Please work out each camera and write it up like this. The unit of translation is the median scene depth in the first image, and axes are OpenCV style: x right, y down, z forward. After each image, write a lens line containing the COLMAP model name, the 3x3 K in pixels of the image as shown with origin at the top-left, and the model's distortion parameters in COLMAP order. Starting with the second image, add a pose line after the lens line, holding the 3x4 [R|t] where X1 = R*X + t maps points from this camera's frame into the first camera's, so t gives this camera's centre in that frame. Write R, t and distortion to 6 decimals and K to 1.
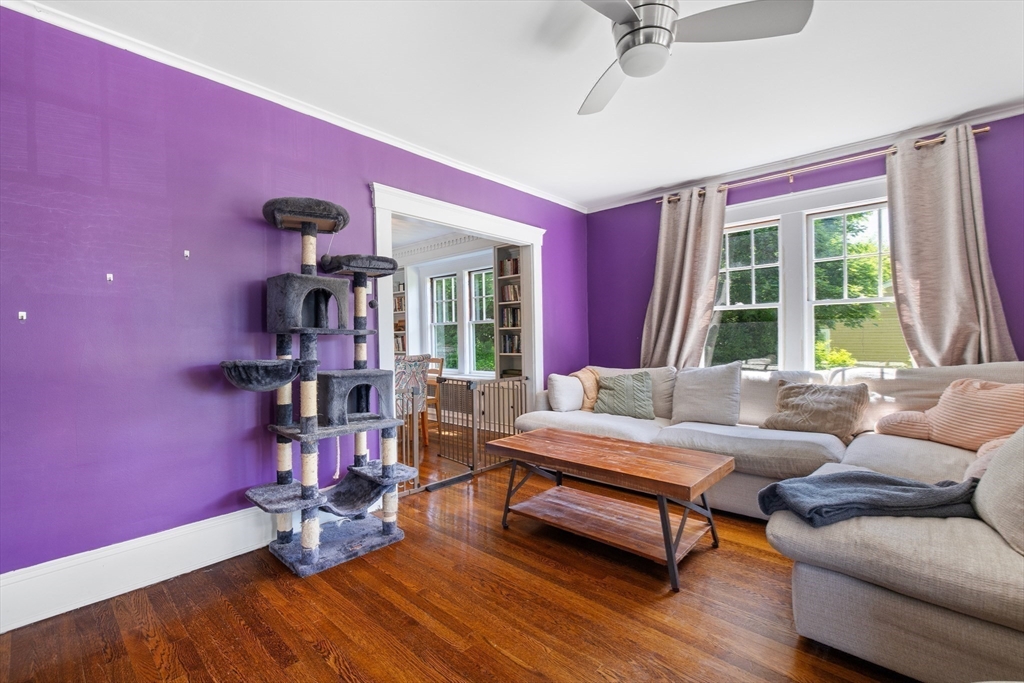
lens RADIAL K [[440.4, 0, 514.2], [0, 440.4, 337.8], [0, 0, 1]] dist [-0.001387, 0.001295]
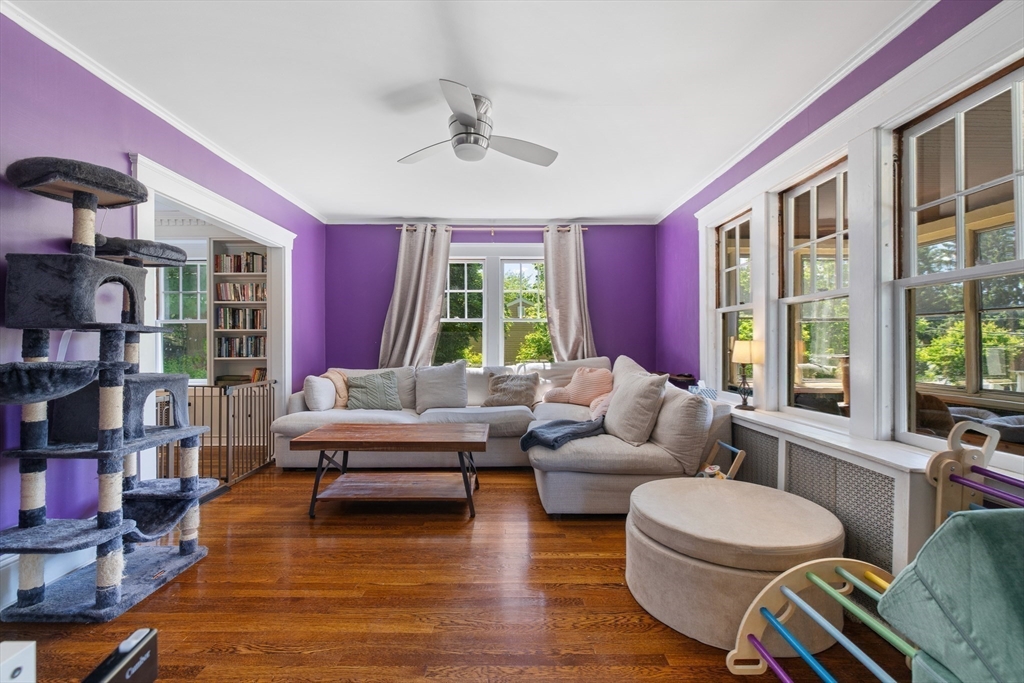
lens RADIAL K [[440.4, 0, 497.1], [0, 440.4, 336.8], [0, 0, 1]] dist [-0.001387, 0.001295]
pose [[0.744397, 0.022209, 0.667368, -0.358725], [-0.010791, 0.999716, -0.021232, 0.009451], [-0.667650, 0.008604, 0.744425, -0.087077]]
